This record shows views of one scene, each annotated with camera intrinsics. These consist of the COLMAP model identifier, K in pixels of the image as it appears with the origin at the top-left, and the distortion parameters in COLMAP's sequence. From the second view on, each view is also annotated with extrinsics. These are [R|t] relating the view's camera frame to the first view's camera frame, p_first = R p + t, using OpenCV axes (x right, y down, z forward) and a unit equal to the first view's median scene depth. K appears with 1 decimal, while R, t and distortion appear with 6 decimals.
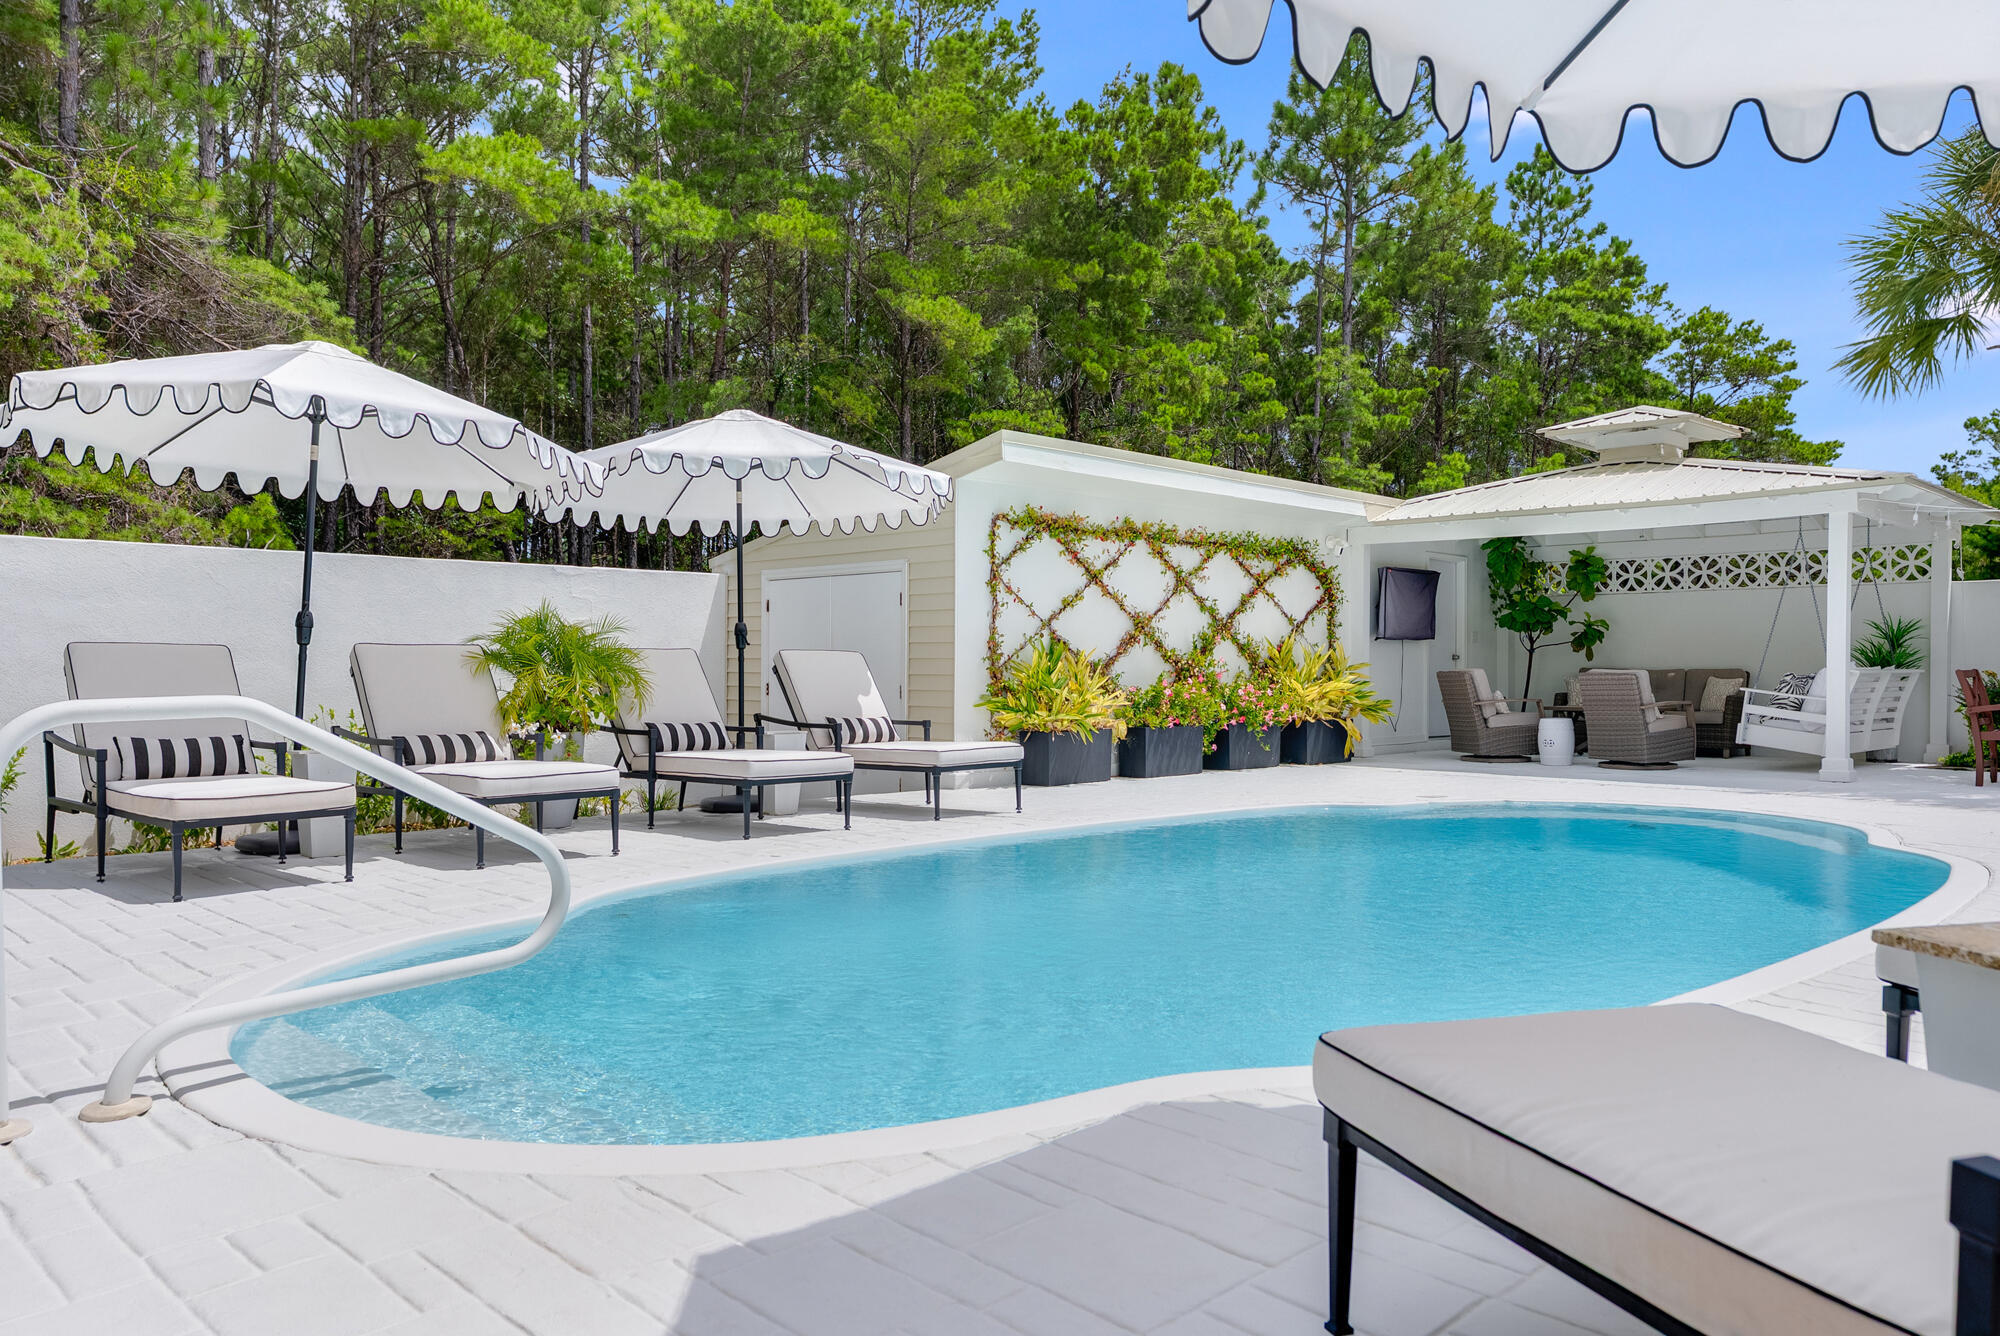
lens RADIAL K [[1417.2, 0, 1004.3], [0, 1417.2, 666.0], [0, 0, 1]] dist [0.009399, -0.005286]
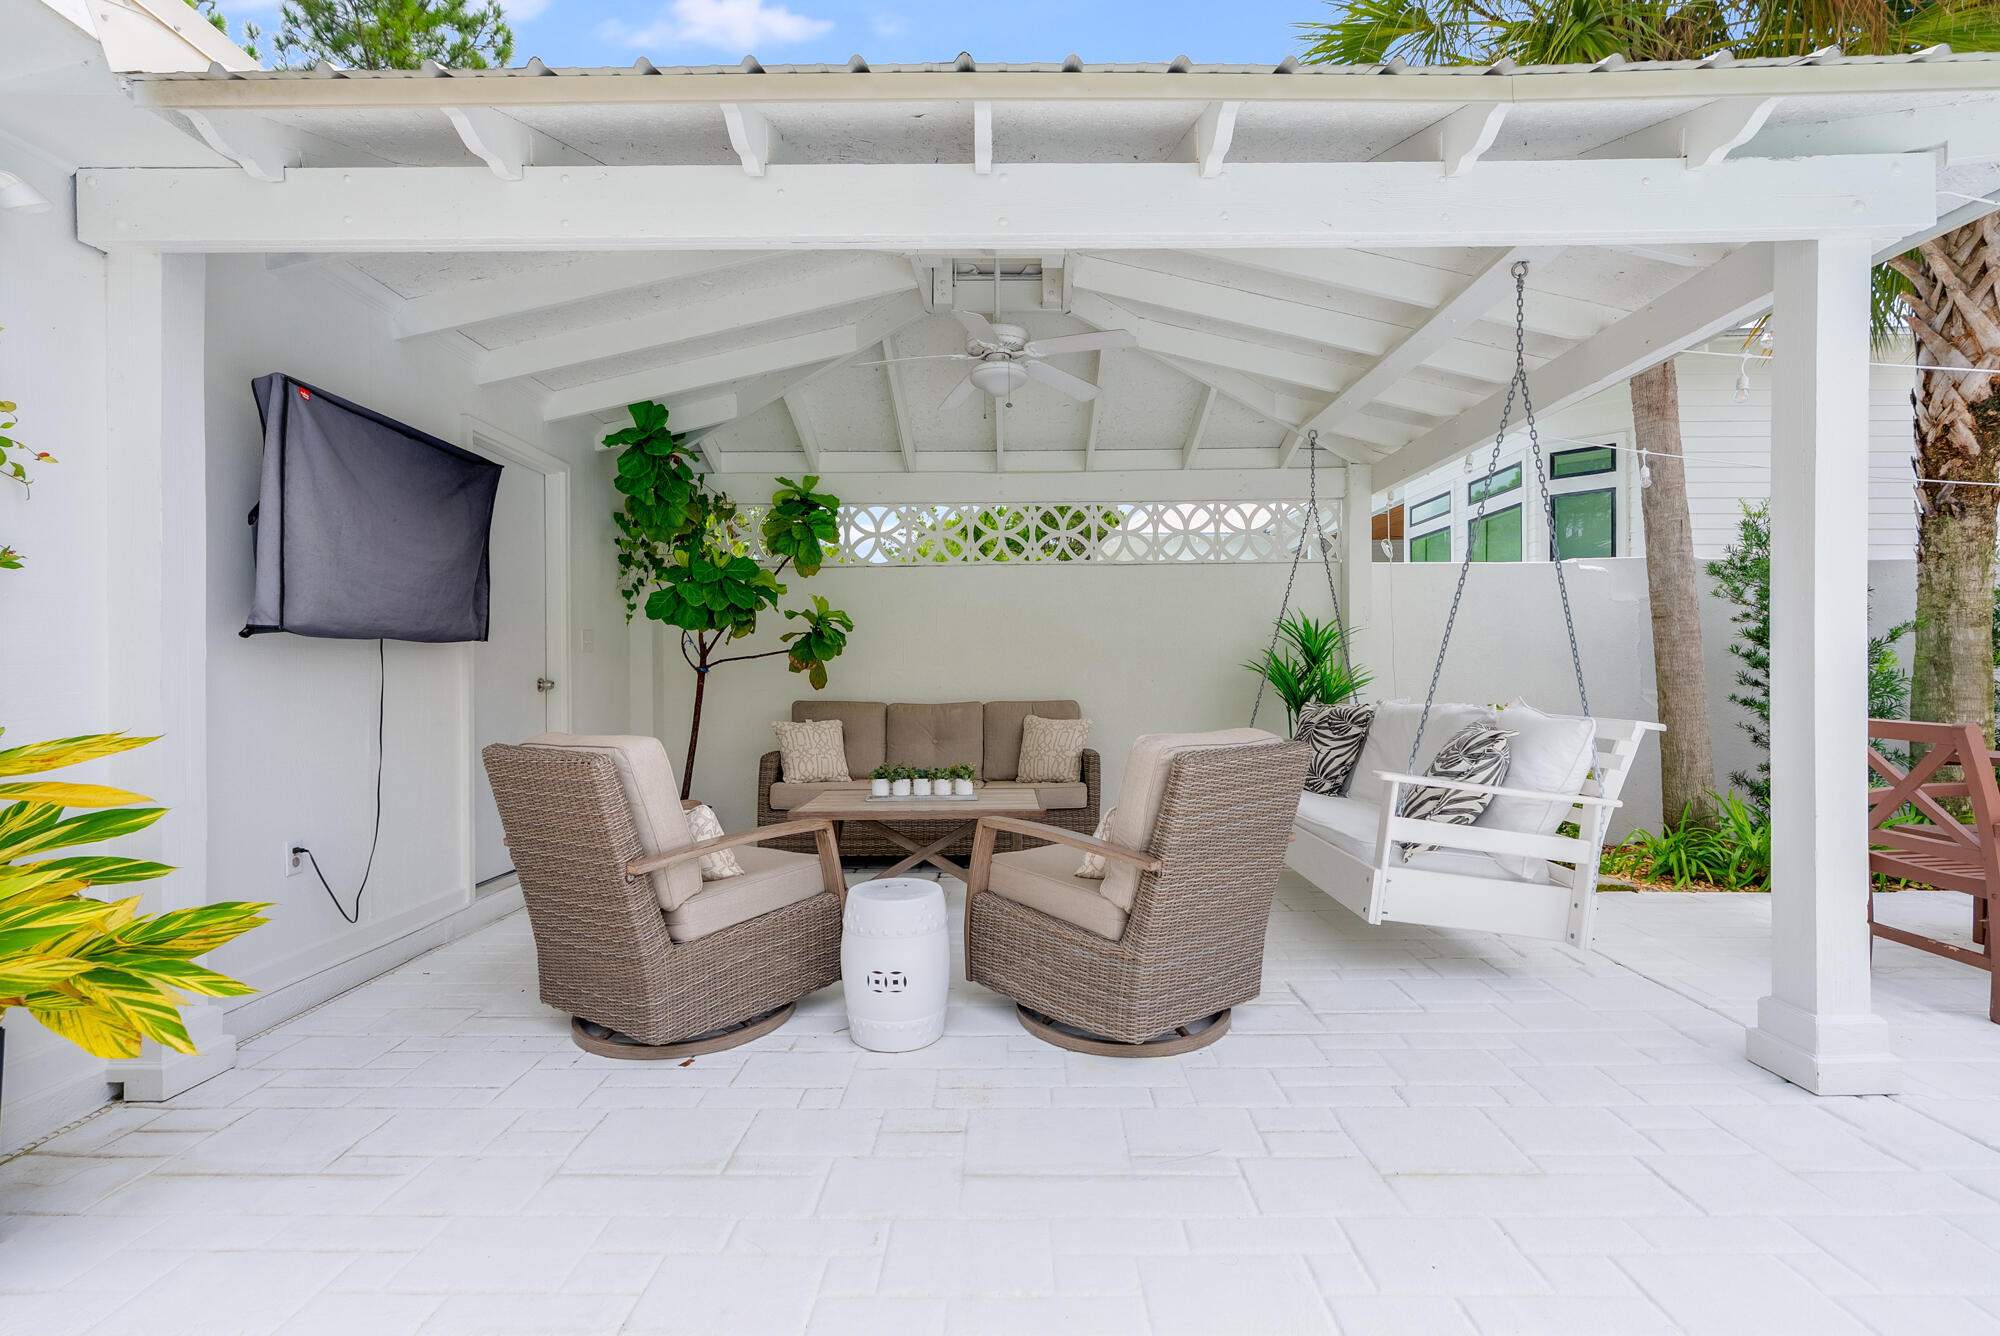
lens RADIAL K [[930.8, 0, 1019.0], [0, 930.8, 667.9], [0, 0, 1]] dist [-0.001703, -0.000059]
pose [[0.702933, -0.006882, 0.711223, 0.276342], [0.006113, 0.999975, 0.003634, -0.014869], [-0.711230, 0.001793, 0.702957, 0.886509]]
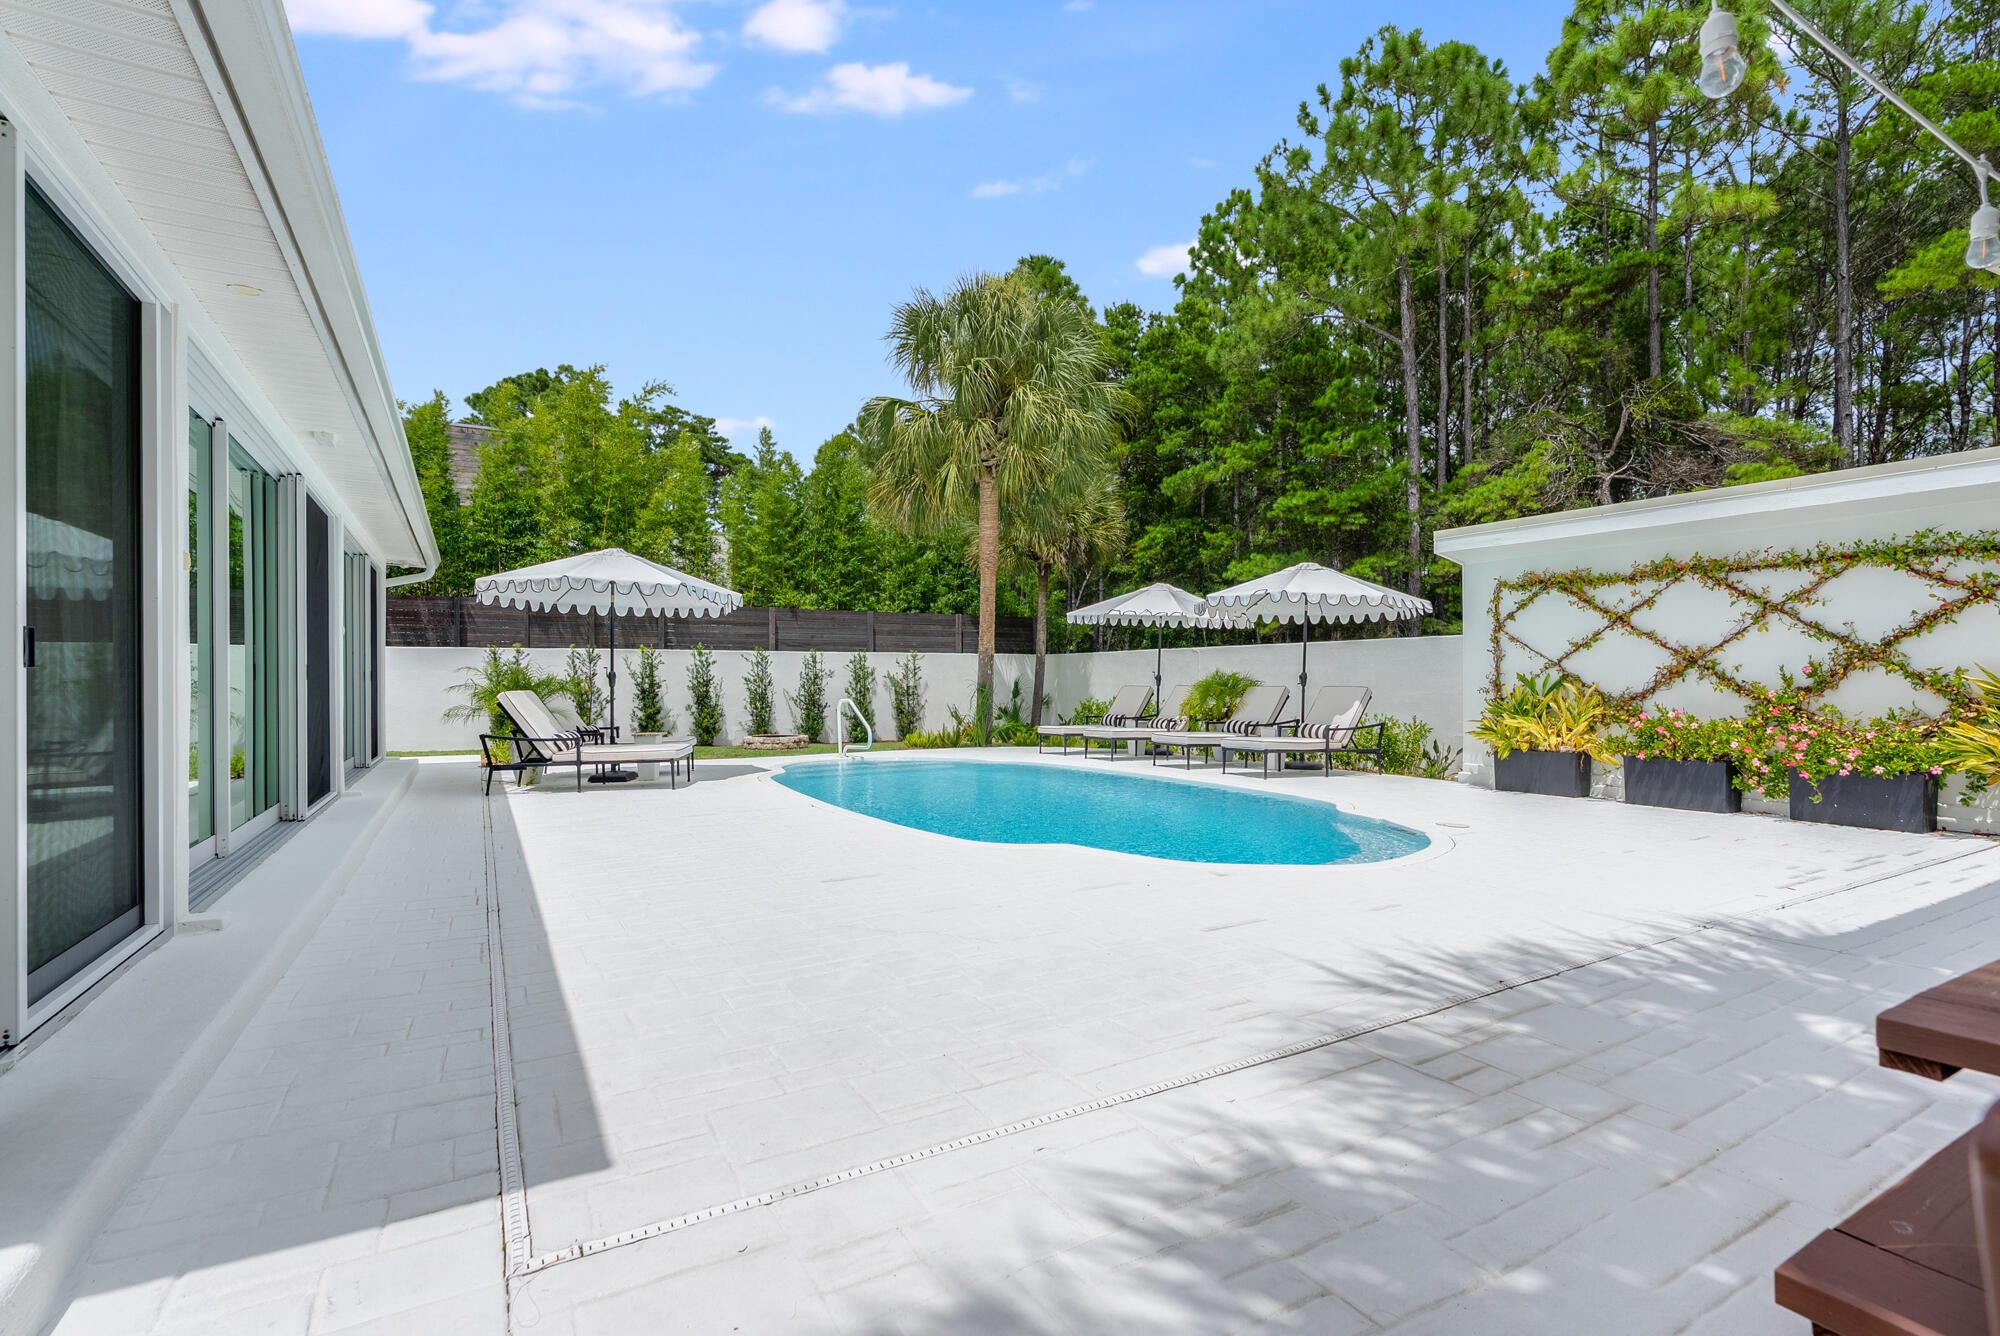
lens RADIAL K [[905.0, 0, 1009.5], [0, 905.0, 674.3], [0, 0, 1]] dist [-0.005547, 0.000812]
pose [[-0.253175, -0.009221, -0.967376, 0.808416], [-0.000873, 0.999956, -0.009304, -0.011368], [0.967420, -0.001511, -0.253172, 0.667820]]
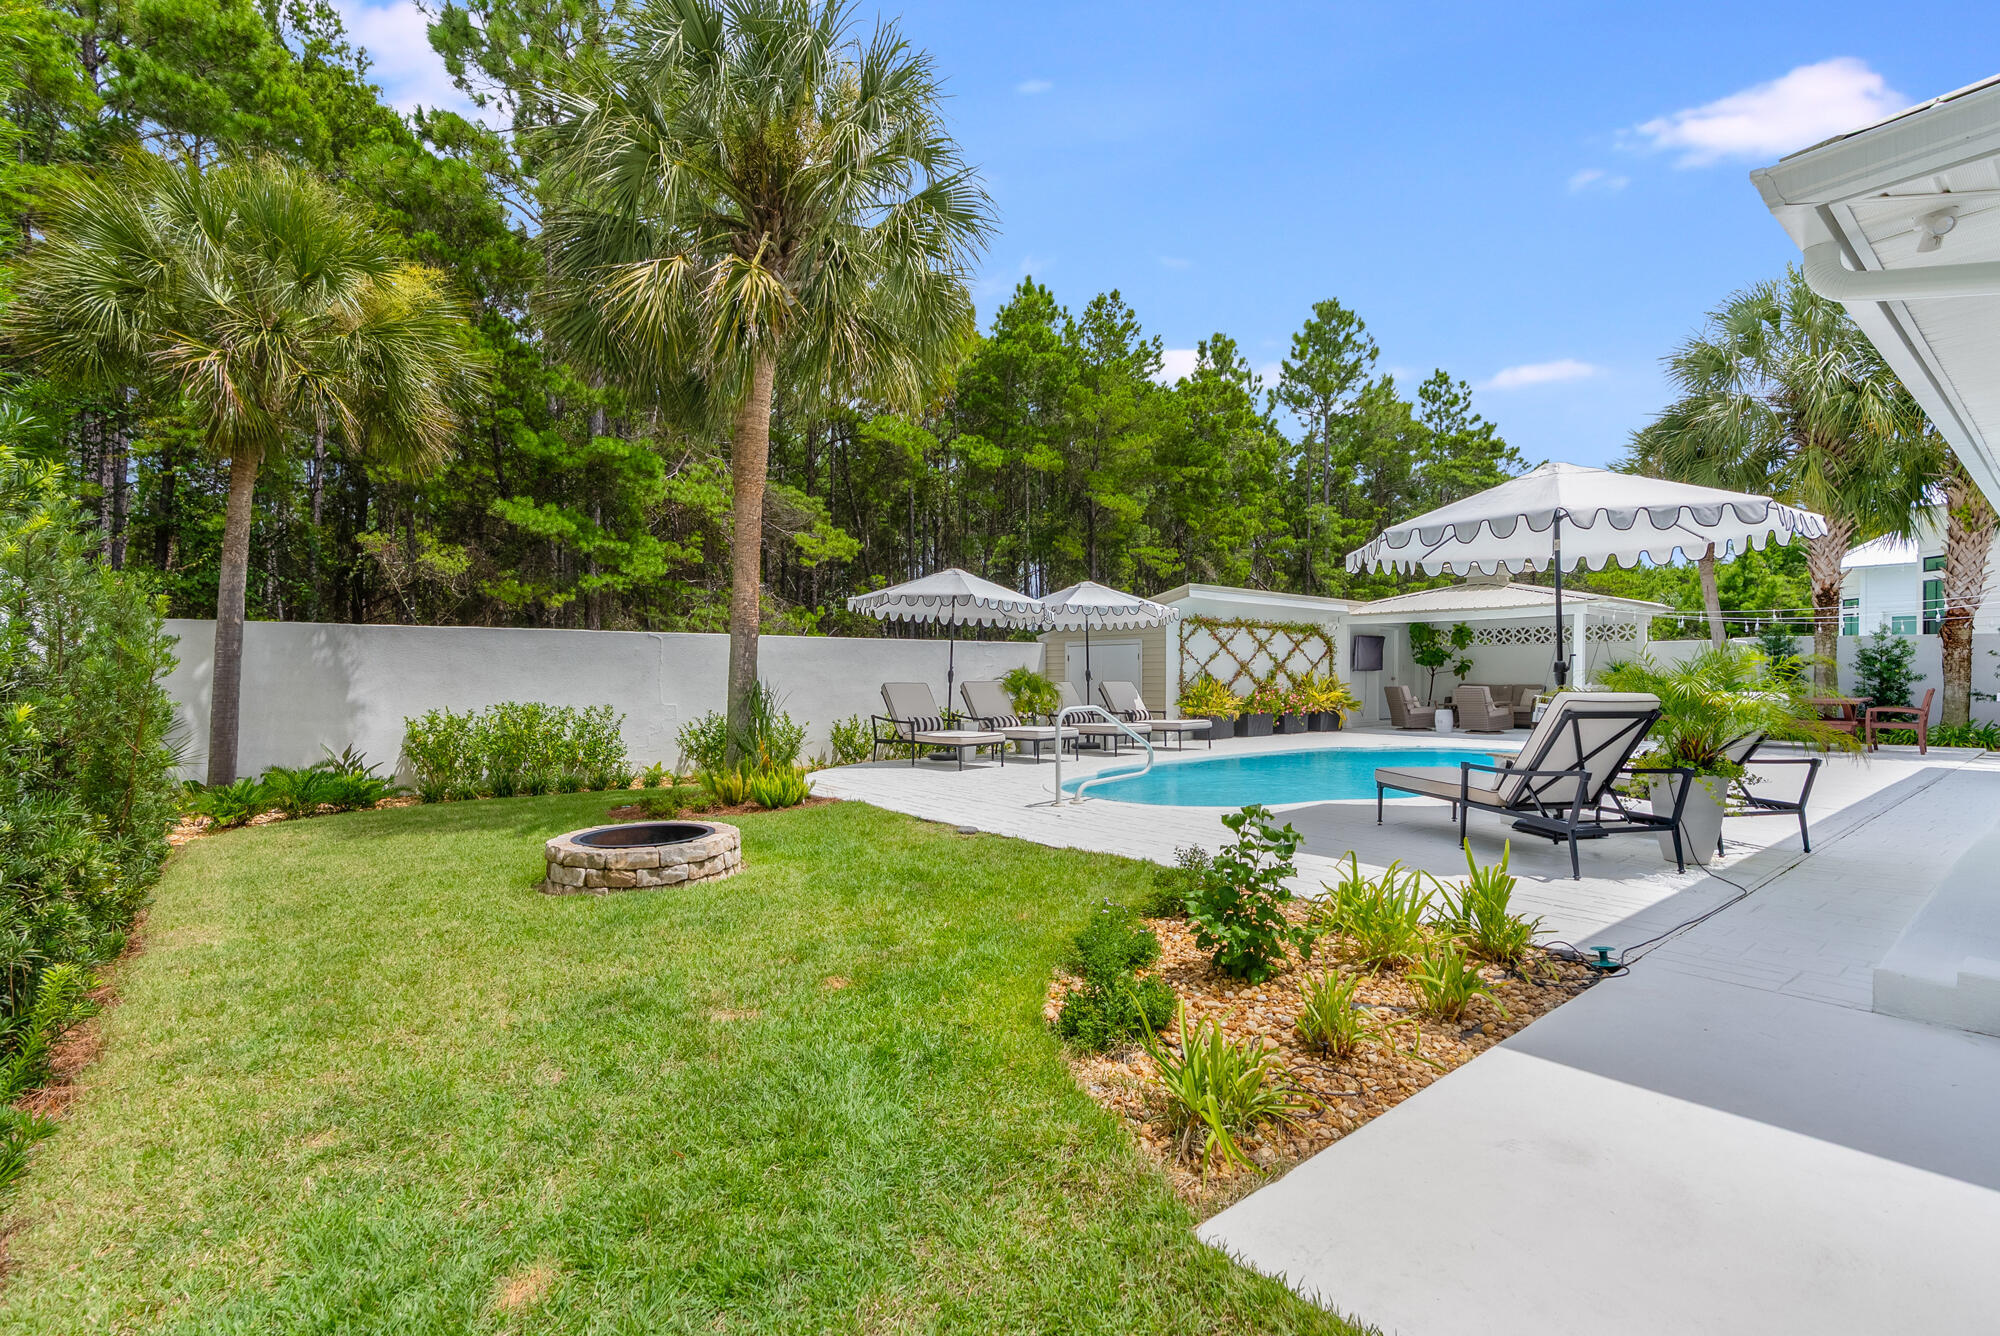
lens RADIAL K [[923.6, 0, 1004.3], [0, 923.6, 675.6], [0, 0, 1]] dist [-0.003629, 0.002727]
pose [[0.996486, -0.003547, -0.083679, -0.142441], [0.003521, 0.999994, -0.000456, -0.015235], [0.083680, 0.000160, 0.996493, -0.409061]]
